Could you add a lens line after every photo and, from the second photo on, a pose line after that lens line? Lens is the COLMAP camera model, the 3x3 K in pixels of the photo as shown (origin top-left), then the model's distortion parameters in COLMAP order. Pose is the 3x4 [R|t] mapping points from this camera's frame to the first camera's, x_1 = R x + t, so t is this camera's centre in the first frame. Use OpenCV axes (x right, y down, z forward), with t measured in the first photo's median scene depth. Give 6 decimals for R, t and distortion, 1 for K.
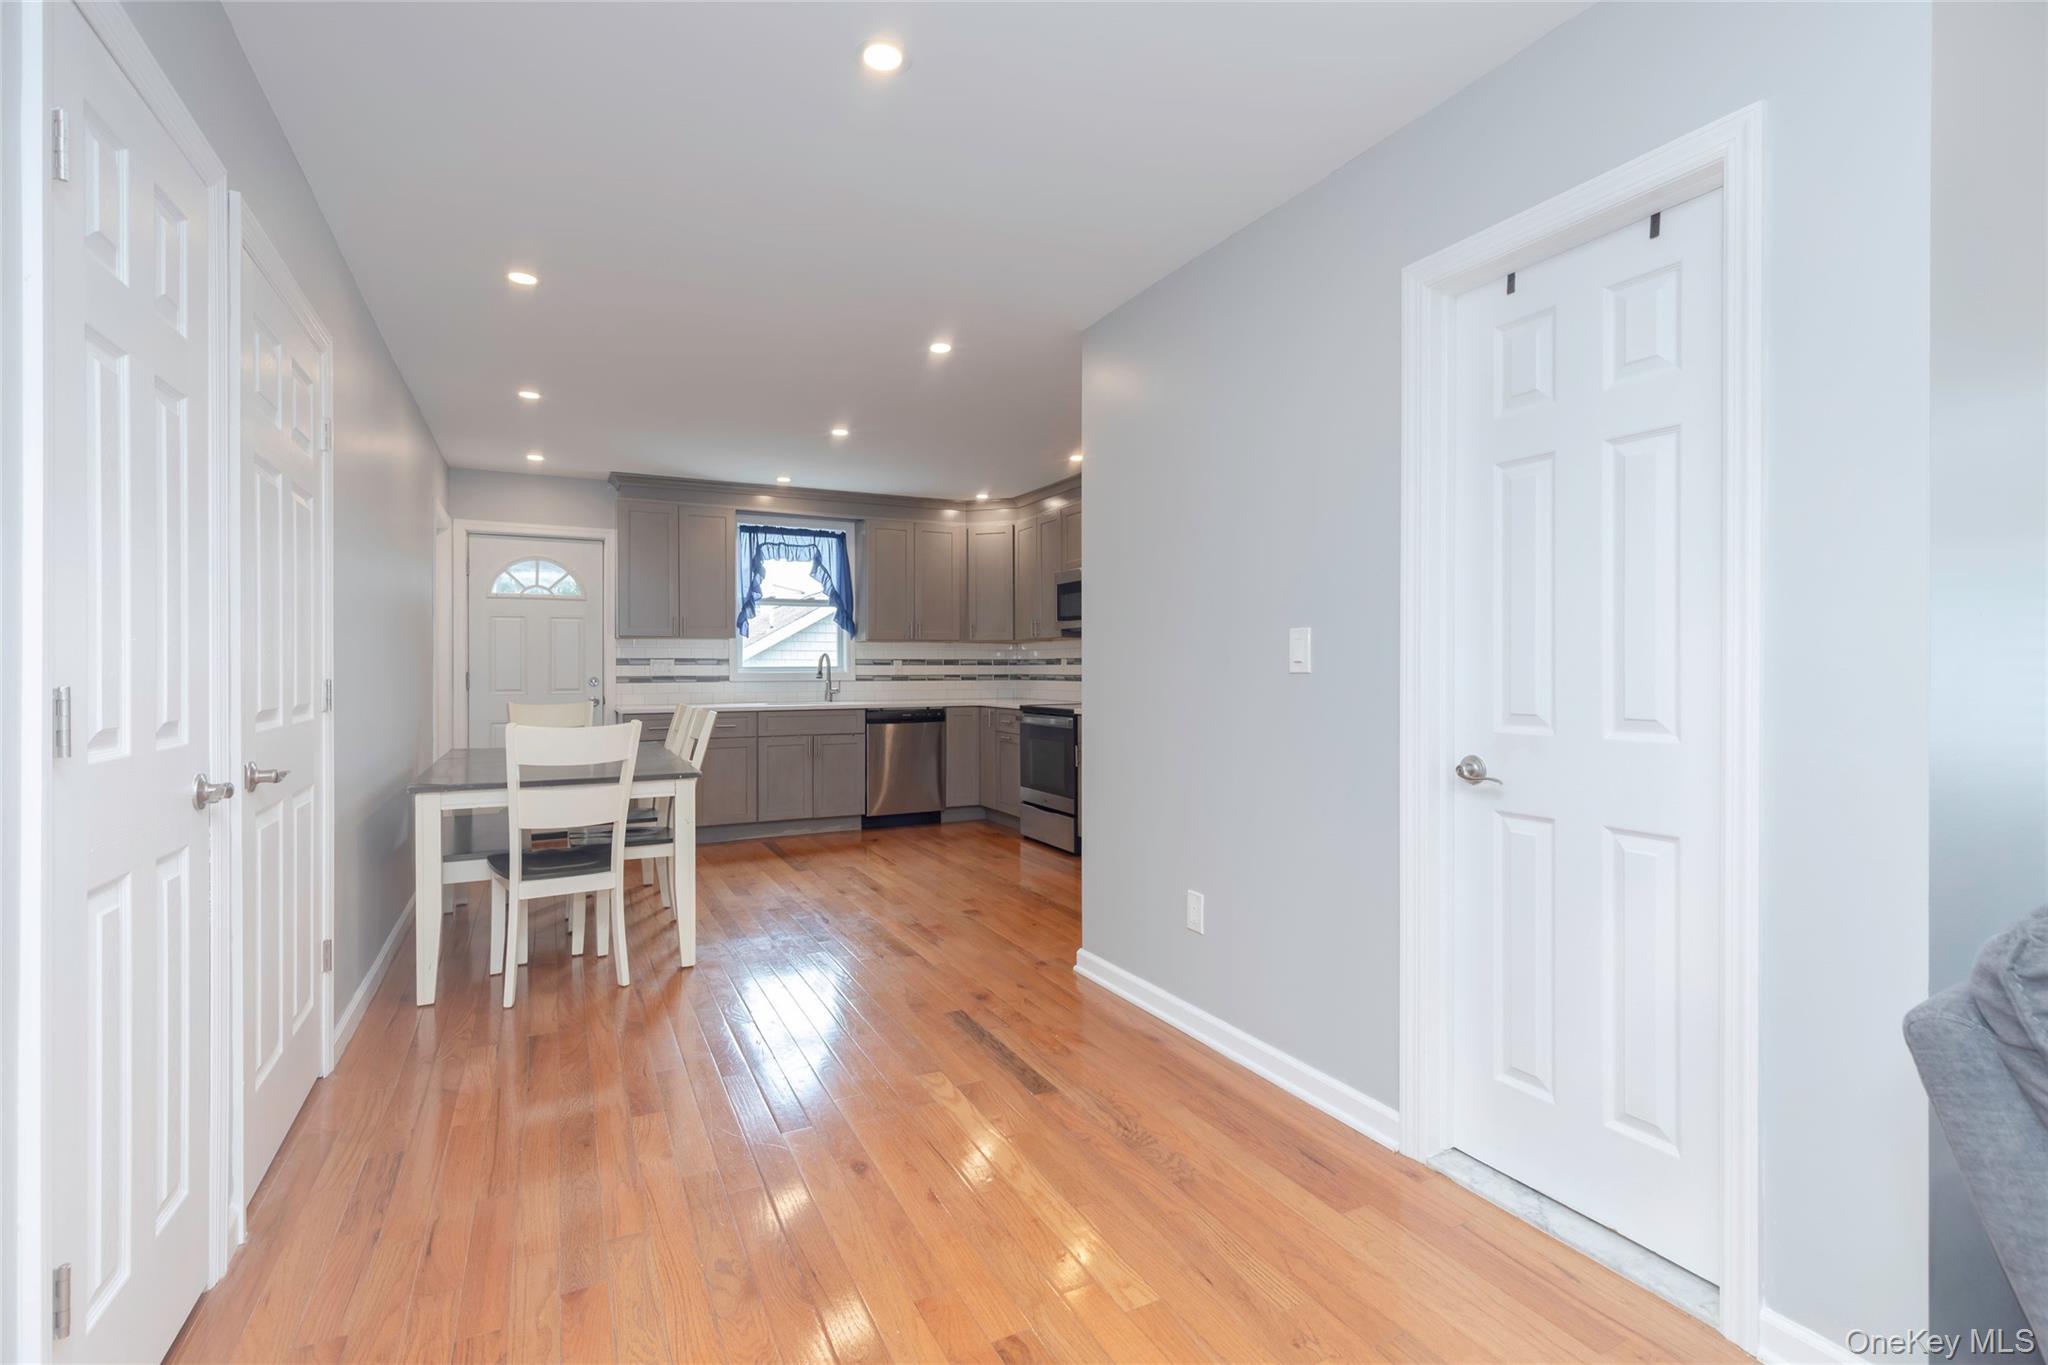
lens RADIAL K [[953.7, 0, 1022.6], [0, 953.7, 669.9], [0, 0, 1]] dist [-0.000459, 0.000038]
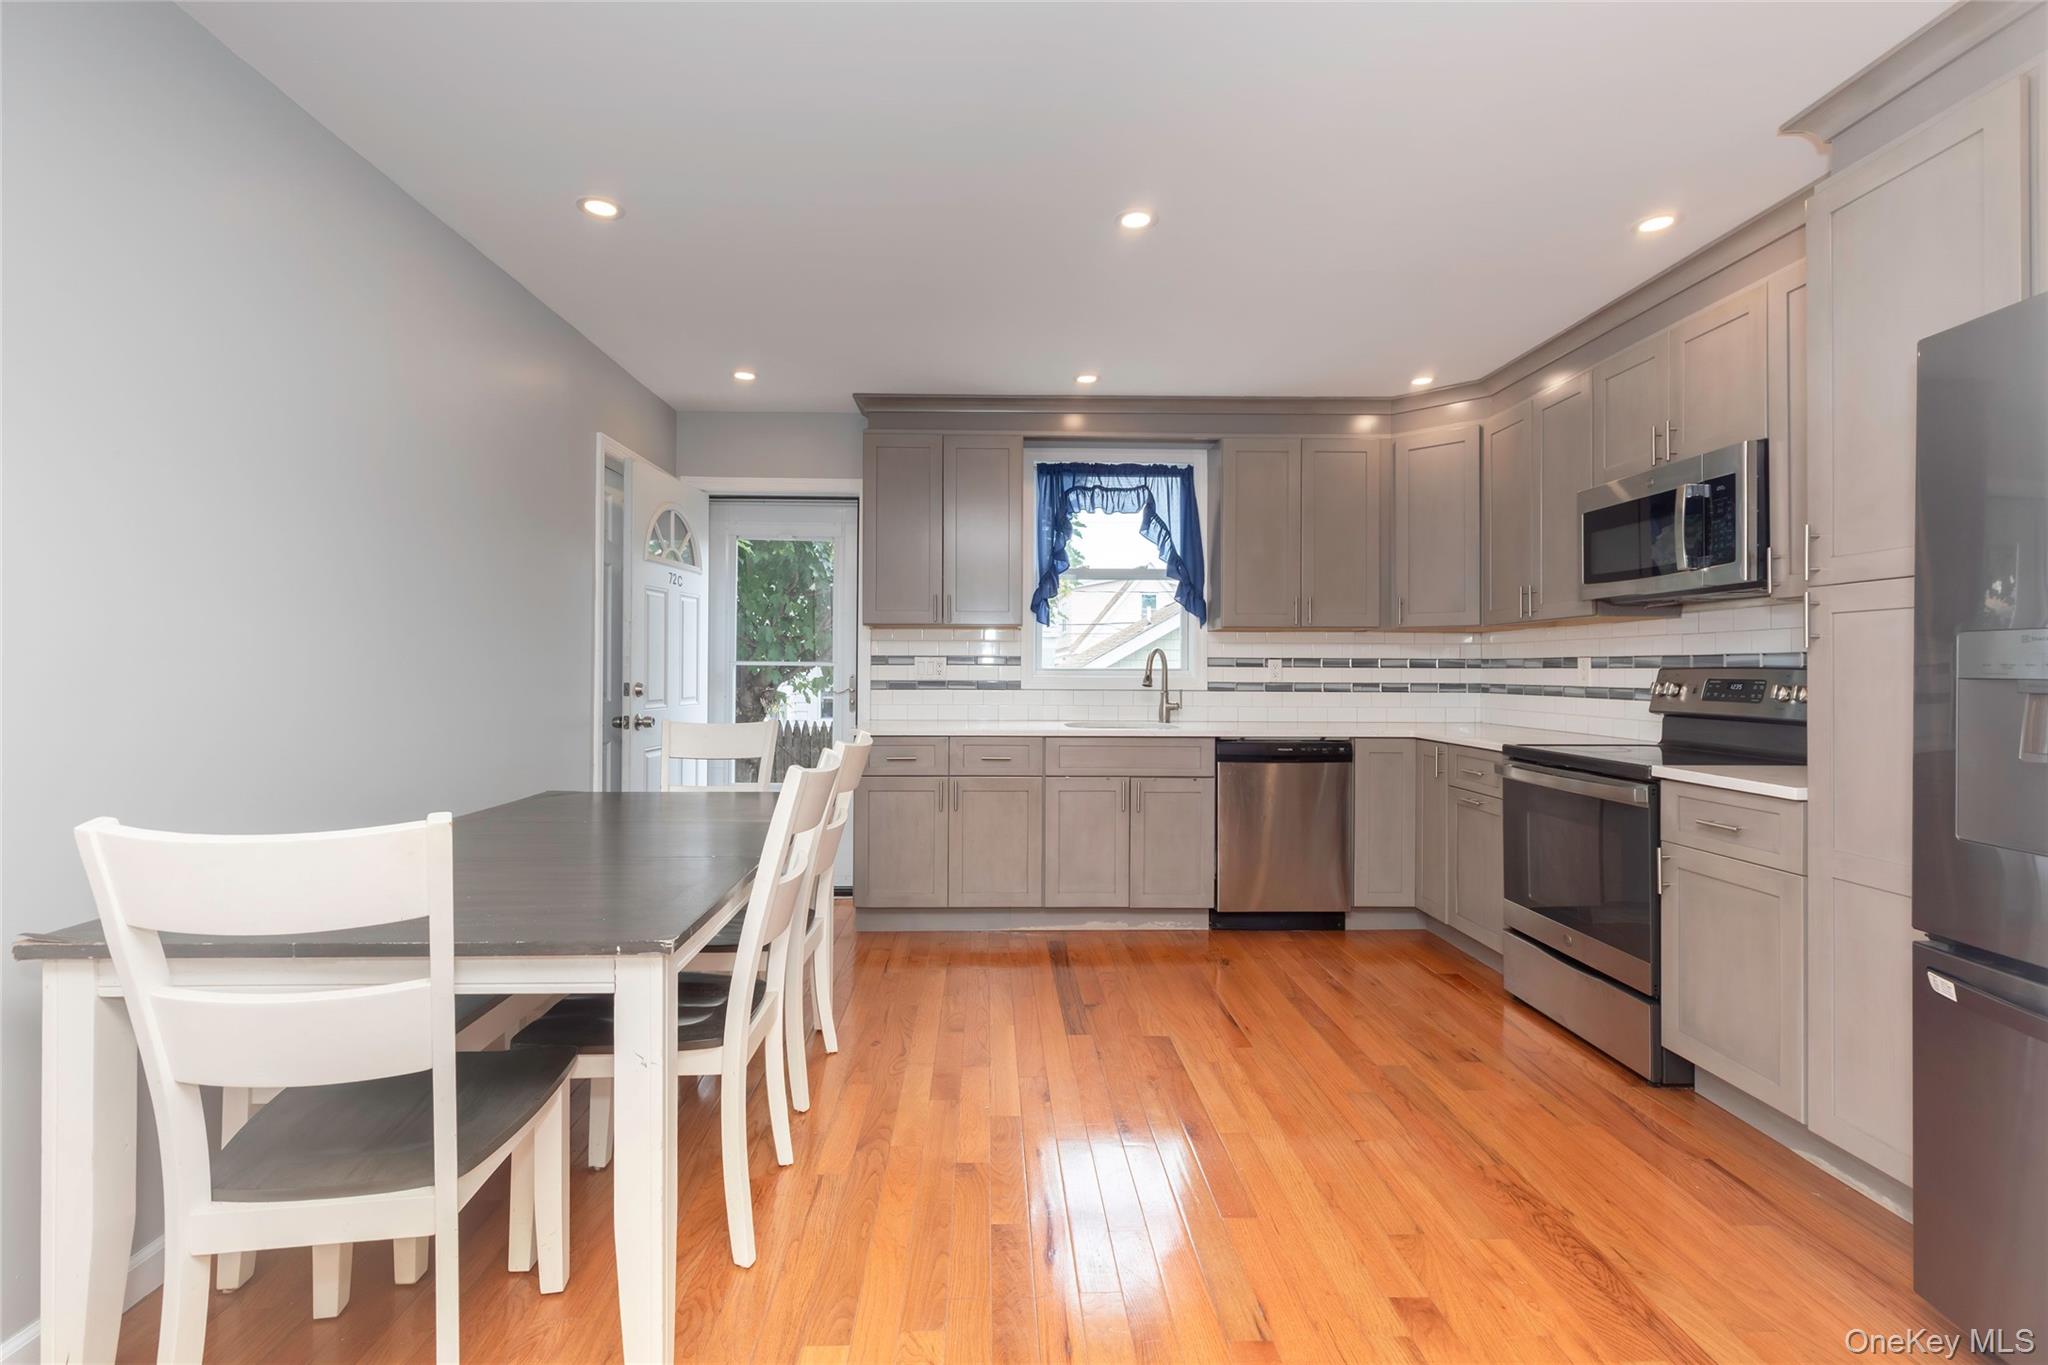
lens RADIAL K [[923.2, 0, 995.9], [0, 923.2, 659.6], [0, 0, 1]] dist [-0.002215, -0.000405]
pose [[0.898293, 0.001732, -0.439394, -0.028308], [-0.007219, 0.999915, -0.010818, -0.002211], [0.439338, 0.012889, 0.898229, 0.381688]]
